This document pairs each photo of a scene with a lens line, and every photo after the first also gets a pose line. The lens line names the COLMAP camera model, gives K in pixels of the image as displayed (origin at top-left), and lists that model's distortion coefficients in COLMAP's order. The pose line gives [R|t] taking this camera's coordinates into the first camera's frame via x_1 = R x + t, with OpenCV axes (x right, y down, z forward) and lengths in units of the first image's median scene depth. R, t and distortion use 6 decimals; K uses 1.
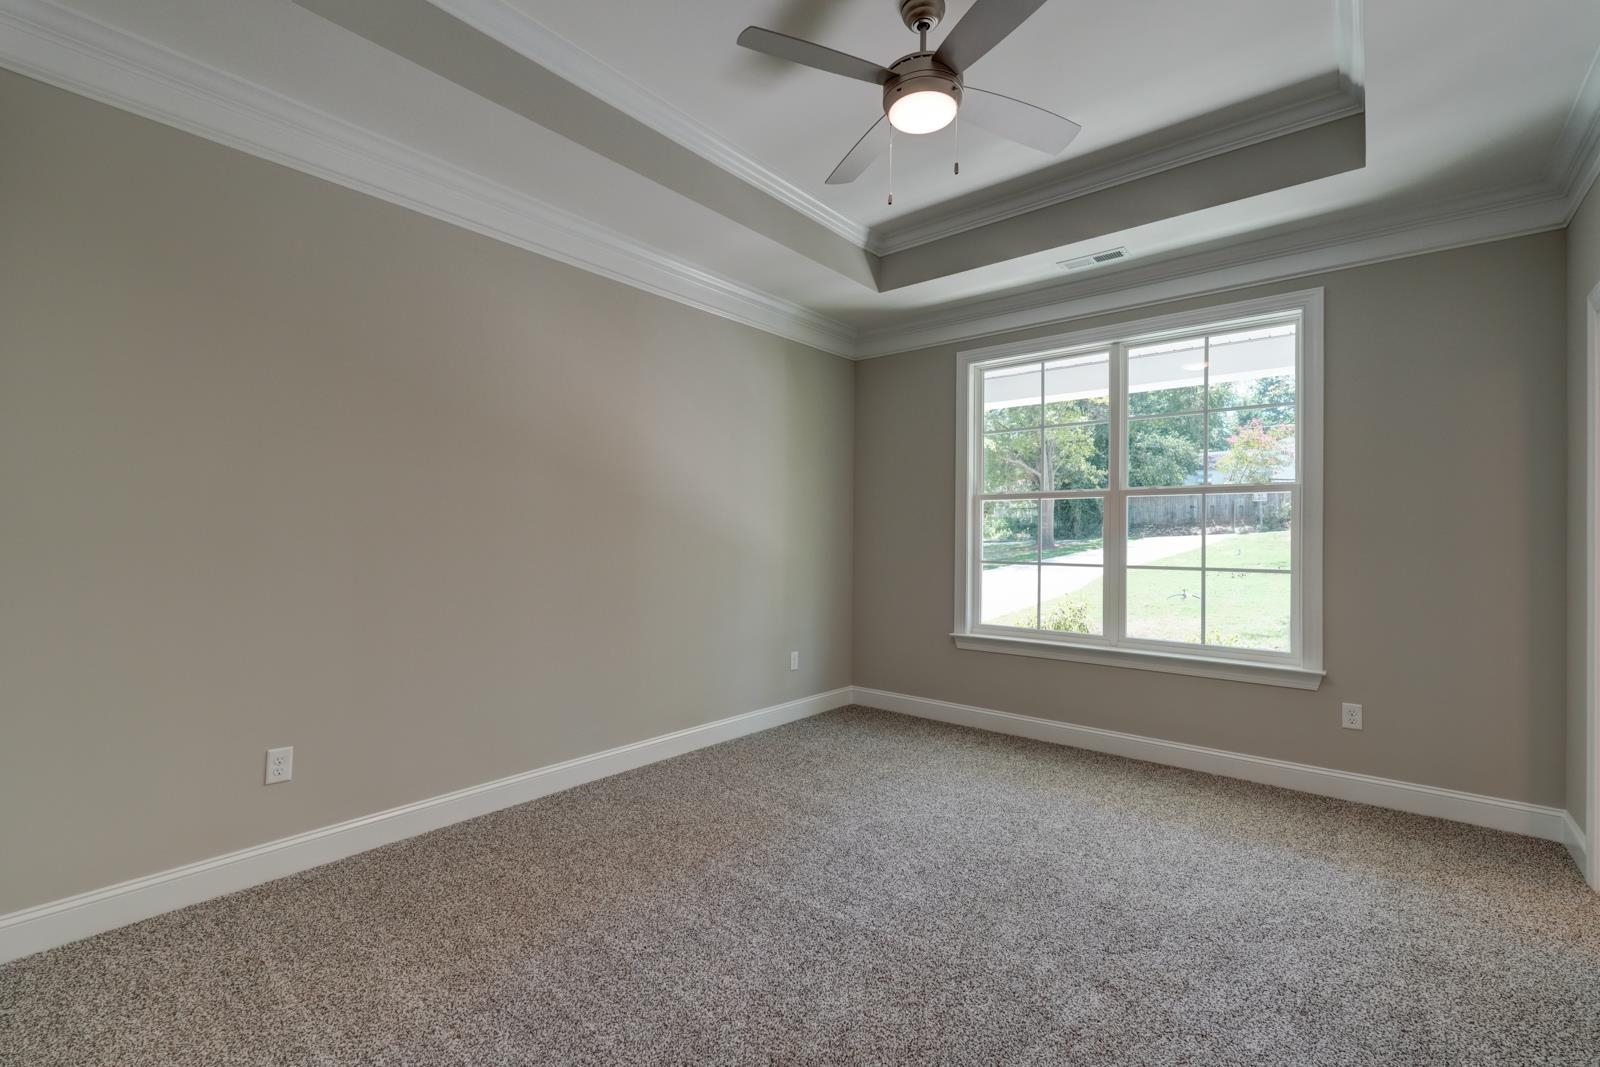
lens RADIAL K [[699.9, 0, 802.5], [0, 699.9, 531.9], [0, 0, 1]] dist [0.003916, -0.000088]
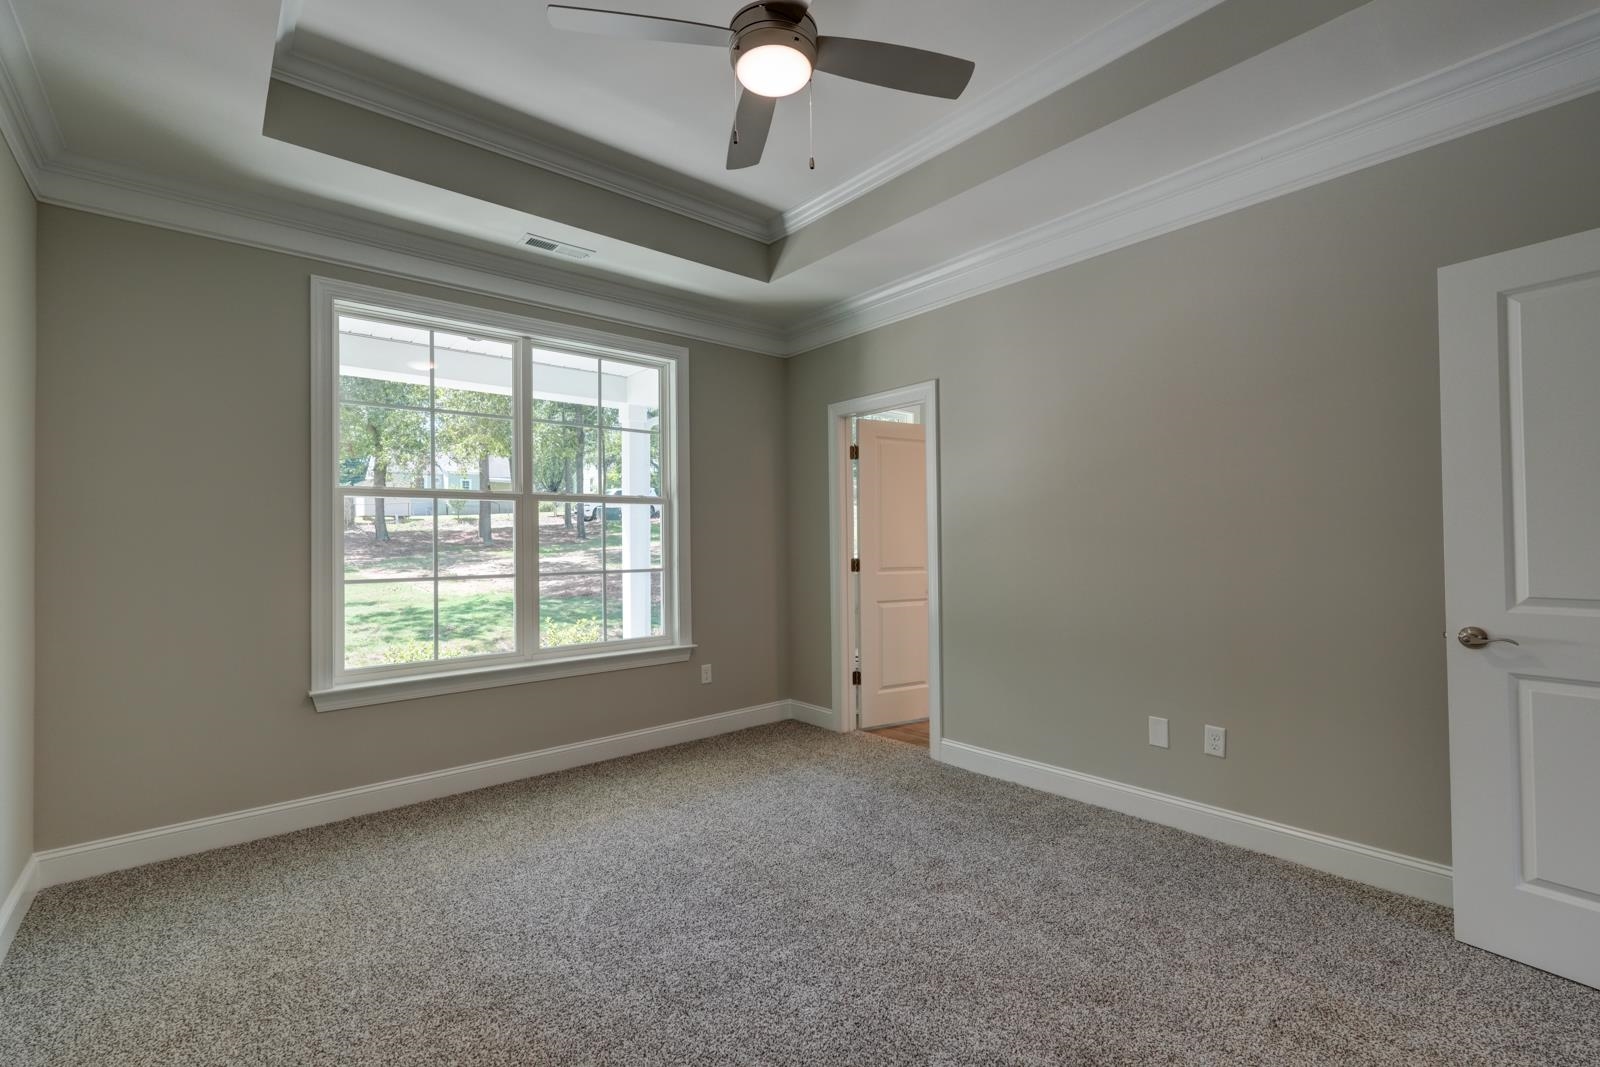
lens RADIAL K [[699.9, 0, 802.5], [0, 699.9, 531.9], [0, 0, 1]] dist [0.003916, -0.000088]
pose [[0.168997, 0.003861, 0.985609, -0.423954], [0.006472, 0.999966, -0.005027, -0.001846], [-0.985595, 0.007228, 0.168966, 0.488981]]
